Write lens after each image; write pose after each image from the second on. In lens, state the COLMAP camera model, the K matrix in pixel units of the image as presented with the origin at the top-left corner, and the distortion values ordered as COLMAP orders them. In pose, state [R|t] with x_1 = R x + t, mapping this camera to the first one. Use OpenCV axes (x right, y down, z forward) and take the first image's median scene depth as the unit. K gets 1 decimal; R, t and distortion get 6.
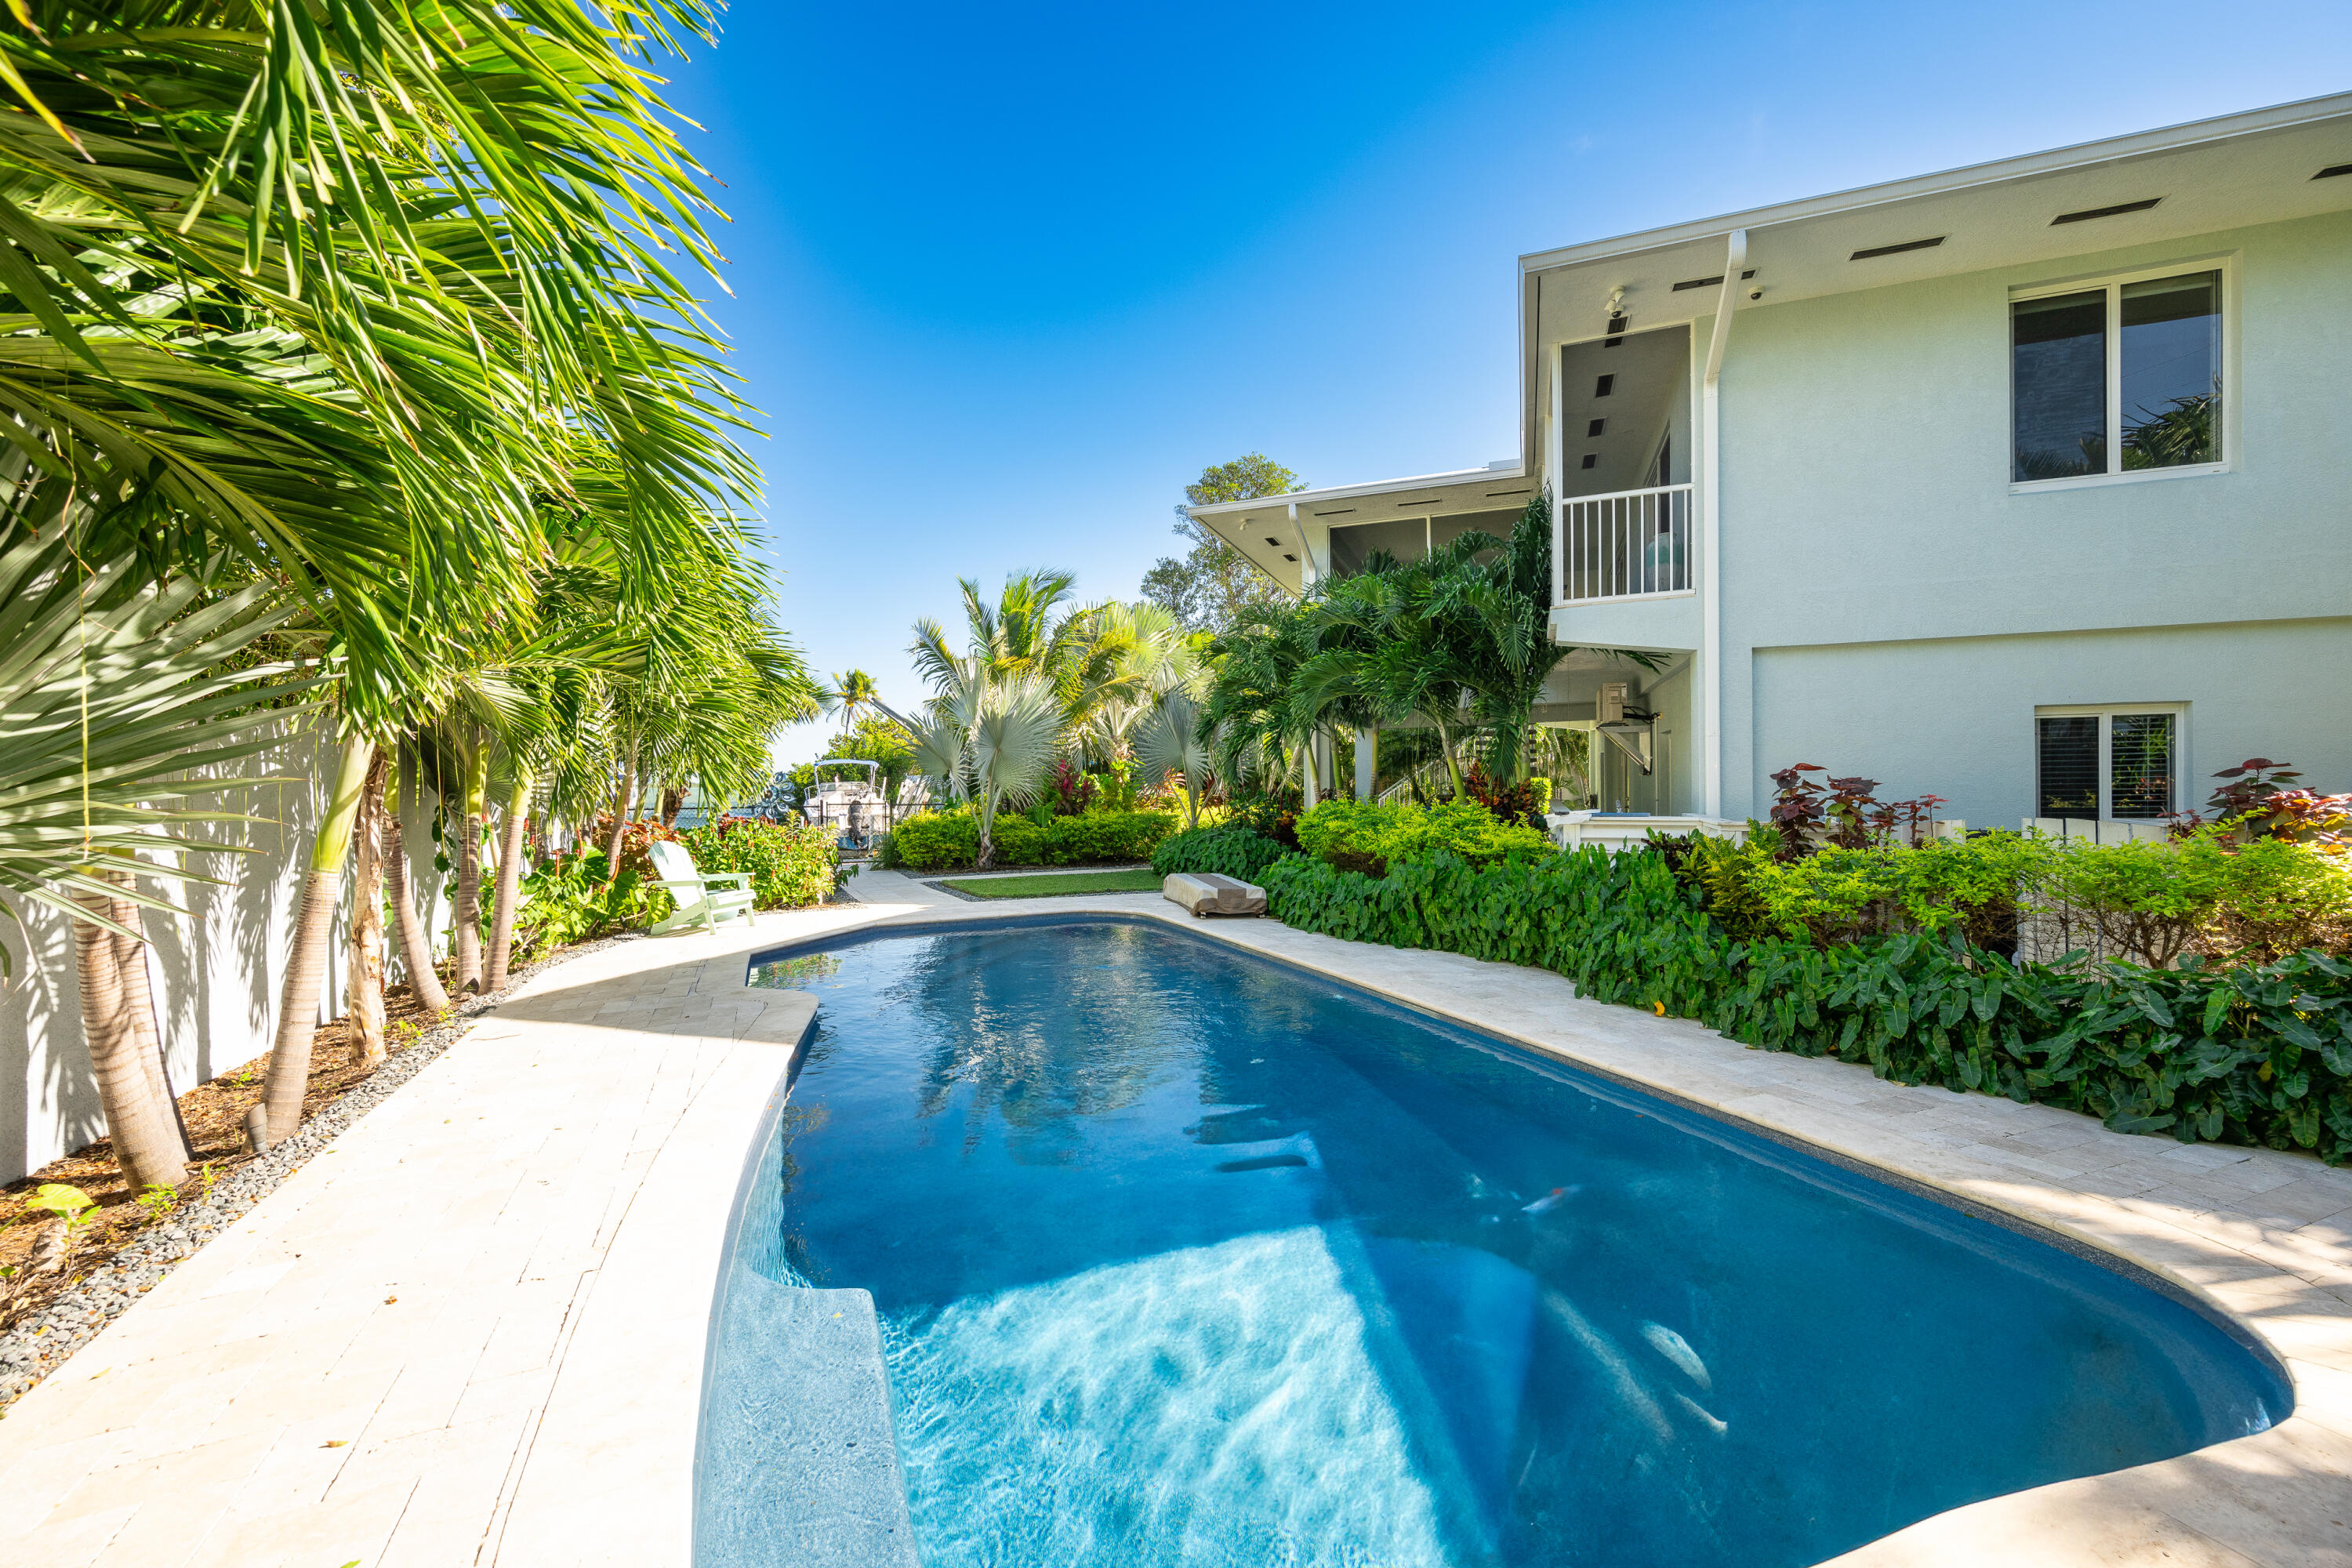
lens RADIAL K [[923.8, 0, 1176.8], [0, 923.8, 791.1], [0, 0, 1]] dist [-0.000371, 0.000093]
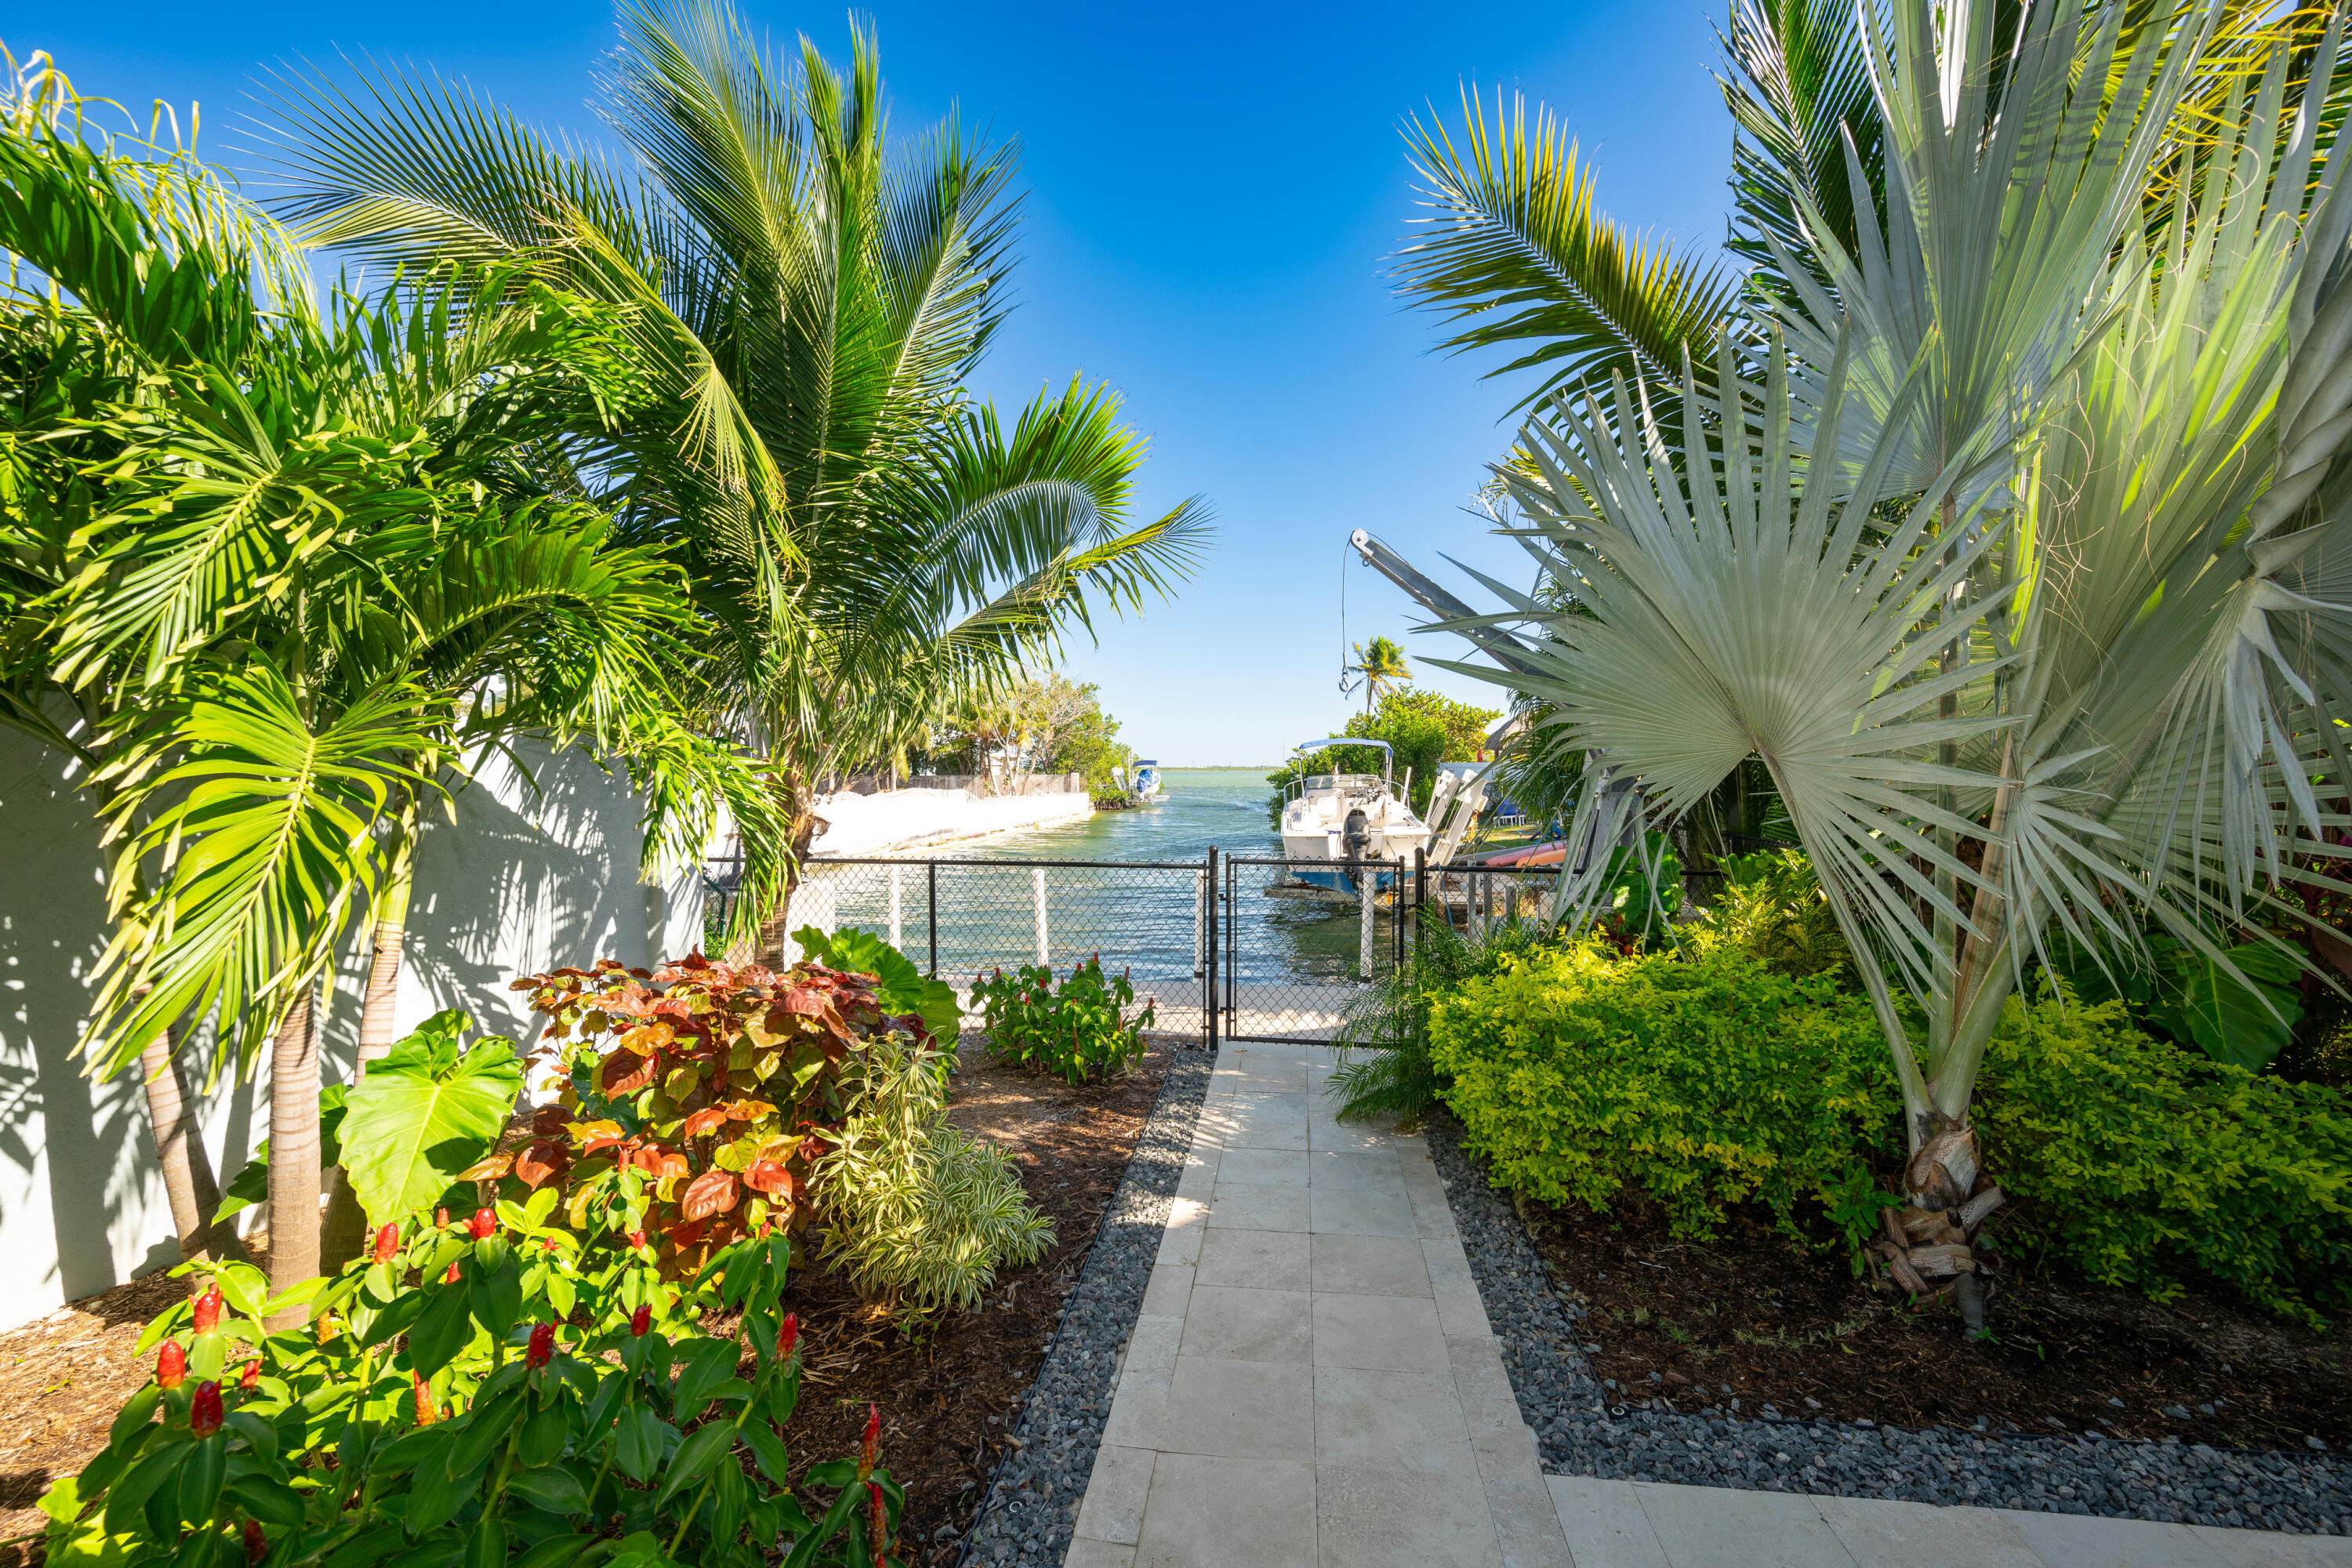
lens RADIAL K [[923.8, 0, 1176.3], [0, 923.8, 780.9], [0, 0, 1]] dist [-0.000371, 0.000093]
pose [[0.847049, 0.000753, -0.531514, -0.067211], [0.001041, 0.999995, 0.003074, -0.004341], [0.531514, -0.003157, 0.847044, 0.221684]]
